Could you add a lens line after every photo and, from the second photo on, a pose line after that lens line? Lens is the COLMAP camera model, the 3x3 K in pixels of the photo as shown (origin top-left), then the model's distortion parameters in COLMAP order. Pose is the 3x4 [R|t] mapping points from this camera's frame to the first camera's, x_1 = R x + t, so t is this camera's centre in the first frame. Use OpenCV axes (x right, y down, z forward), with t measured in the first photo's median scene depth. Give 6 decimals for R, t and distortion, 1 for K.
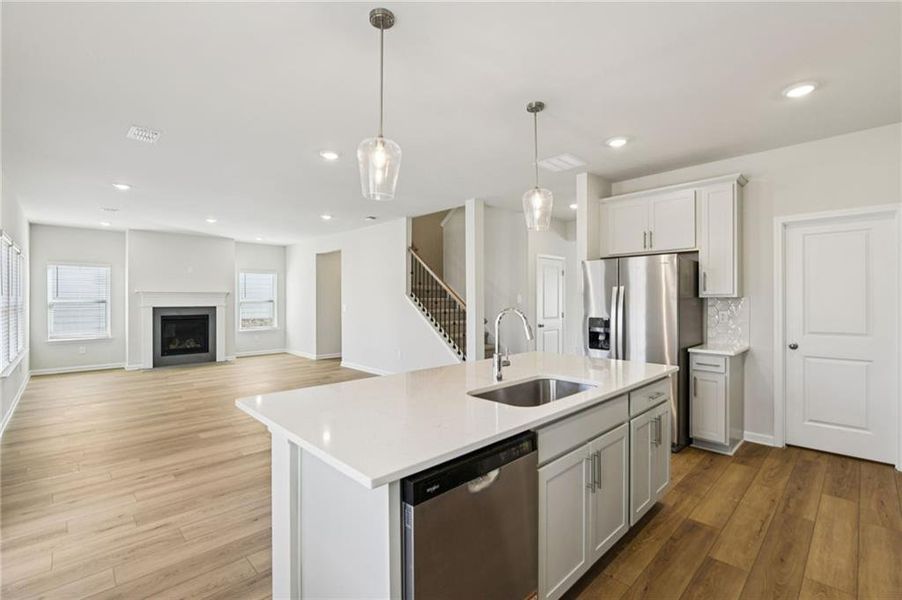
lens RADIAL K [[403.2, 0, 448.7], [0, 403.2, 299.3], [0, 0, 1]] dist [-0.006953, 0.000175]
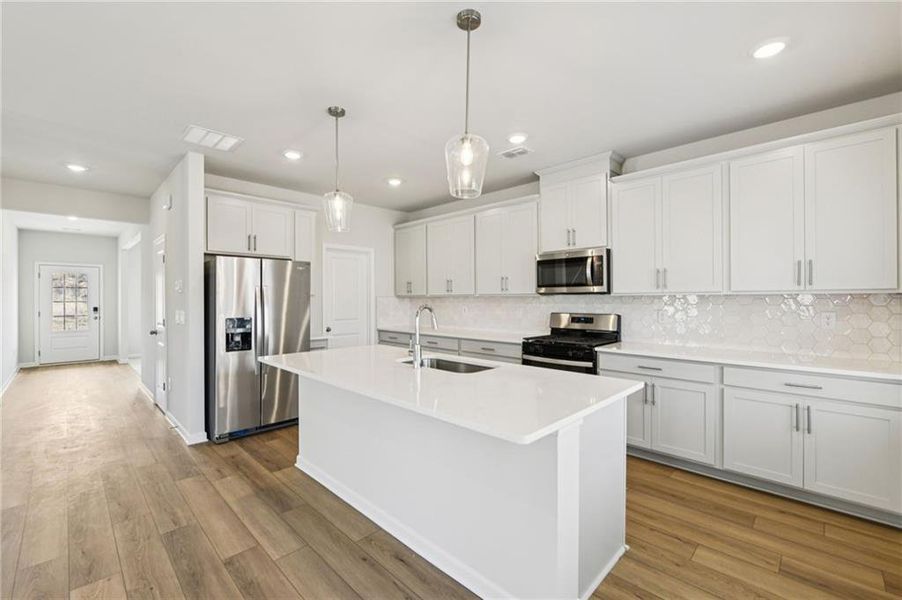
lens RADIAL K [[384.5, 0, 447.7], [0, 384.5, 297.9], [0, 0, 1]] dist [-0.007072, -0.000752]
pose [[-0.022652, 0.002889, 0.999739, -0.540510], [0.003348, 0.999990, -0.002813, 0.002585], [-0.999738, 0.003284, -0.022661, 0.515236]]
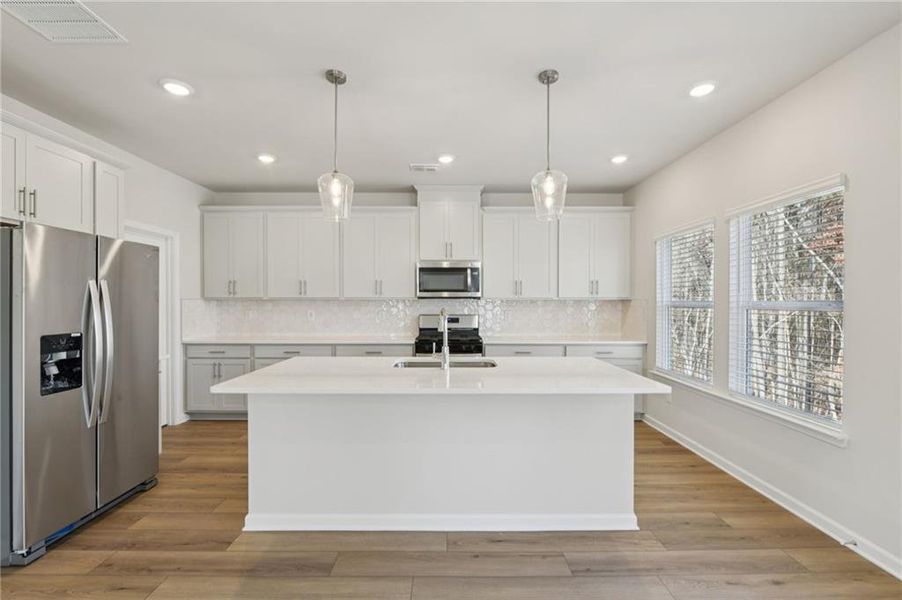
lens RADIAL K [[384.5, 0, 450.6], [0, 384.5, 303.4], [0, 0, 1]] dist [-0.007072, -0.000752]
pose [[-0.726515, -0.003011, 0.687144, -0.368243], [-0.000131, 0.999991, 0.004243, 0.001345], [-0.687151, 0.002993, -0.726509, 0.996860]]
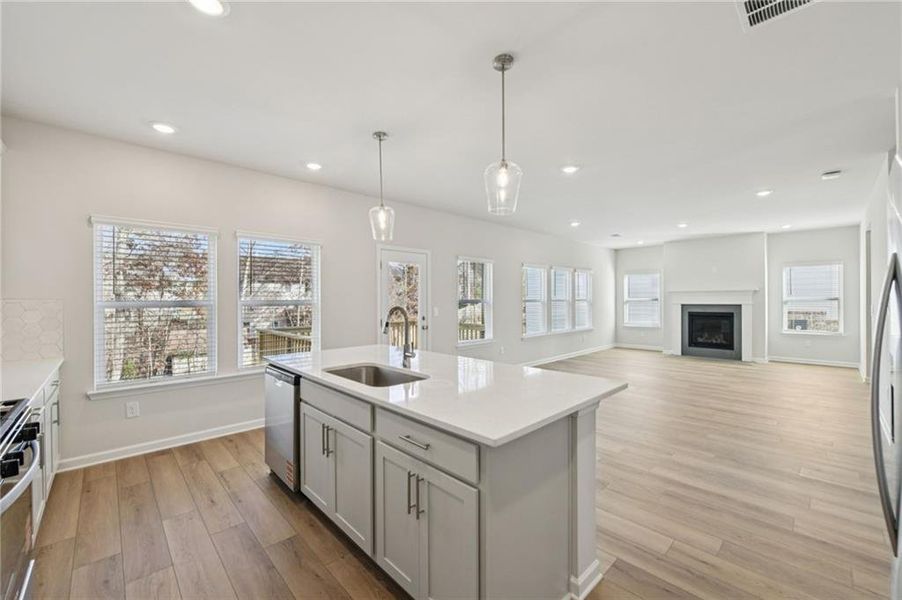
lens RADIAL K [[365.0, 0, 451.0], [0, 365.0, 299.1], [0, 0, 1]] dist [-0.002867, 0.000237]
pose [[-0.000531, -0.000194, -1.000000, 0.665333], [0.006081, 0.999981, -0.000198, 0.000603], [0.999981, -0.006081, -0.000530, 0.623799]]
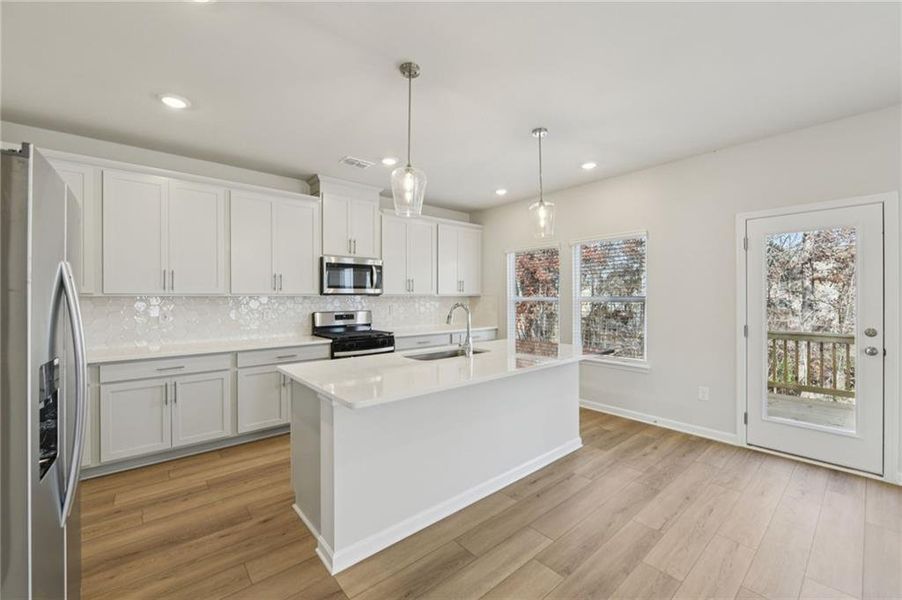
lens RADIAL K [[365.0, 0, 450.8], [0, 365.0, 297.0], [0, 0, 1]] dist [-0.002867, 0.000237]
pose [[-0.998464, 0.005638, 0.055113, 0.061590], [0.005583, 0.999984, -0.001155, 0.000526], [-0.055119, -0.000846, -0.998479, 1.230076]]
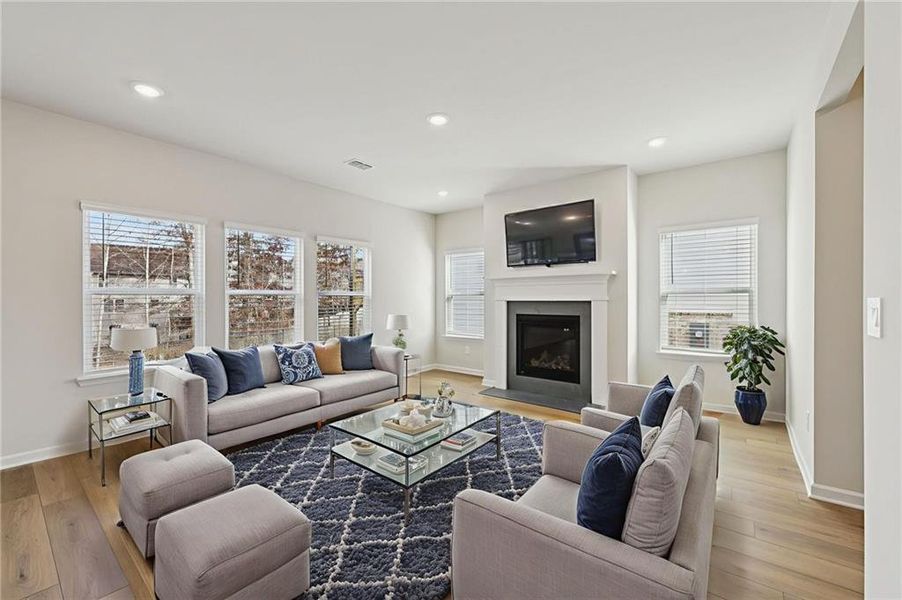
lens RADIAL K [[365.0, 0, 454.5], [0, 365.0, 302.3], [0, 0, 1]] dist [-0.002867, 0.000237]
pose [[0.135741, 0.009625, -0.990698, -0.266348], [0.005460, 0.999930, 0.010463, 0.029642], [0.990729, -0.006830, 0.135679, 1.615015]]
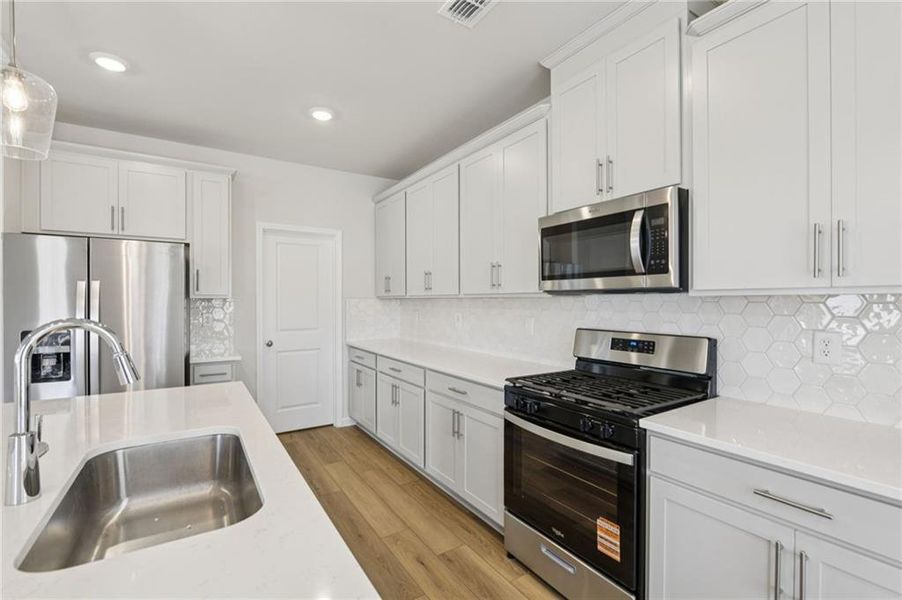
lens RADIAL K [[403.2, 0, 450.6], [0, 403.2, 302.2], [0, 0, 1]] dist [-0.006953, 0.000175]
pose [[0.187463, -0.003698, 0.982265, -0.106267], [0.000716, 0.999993, 0.003629, 0.000900], [-0.982271, 0.000023, 0.187465, 0.278167]]
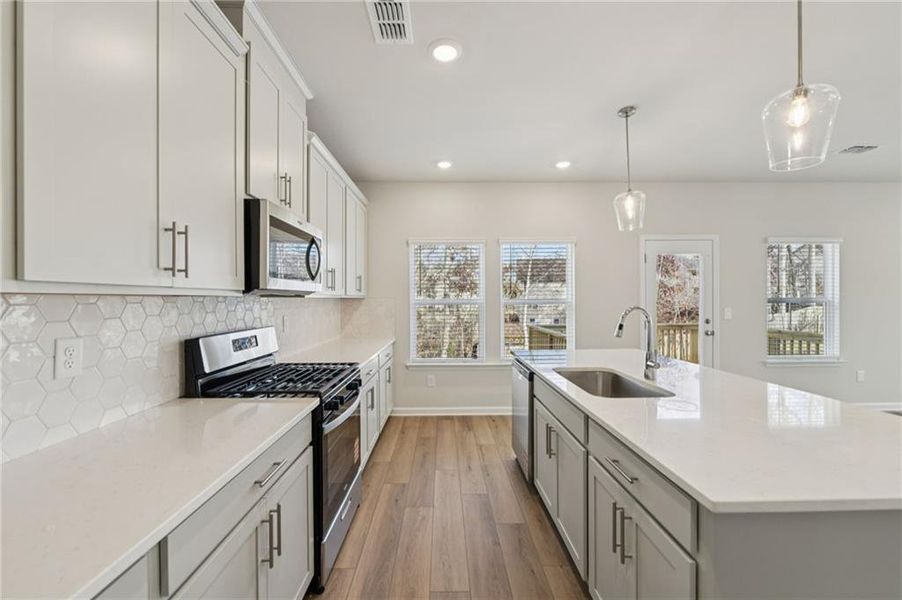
lens RADIAL K [[365.0, 0, 449.6], [0, 365.0, 300.3], [0, 0, 1]] dist [-0.002867, 0.000237]
pose [[-0.675828, 0.006207, -0.737033, 0.619200], [0.007073, 0.999973, 0.001936, 0.001095], [0.737025, -0.003905, -0.675854, 0.686623]]
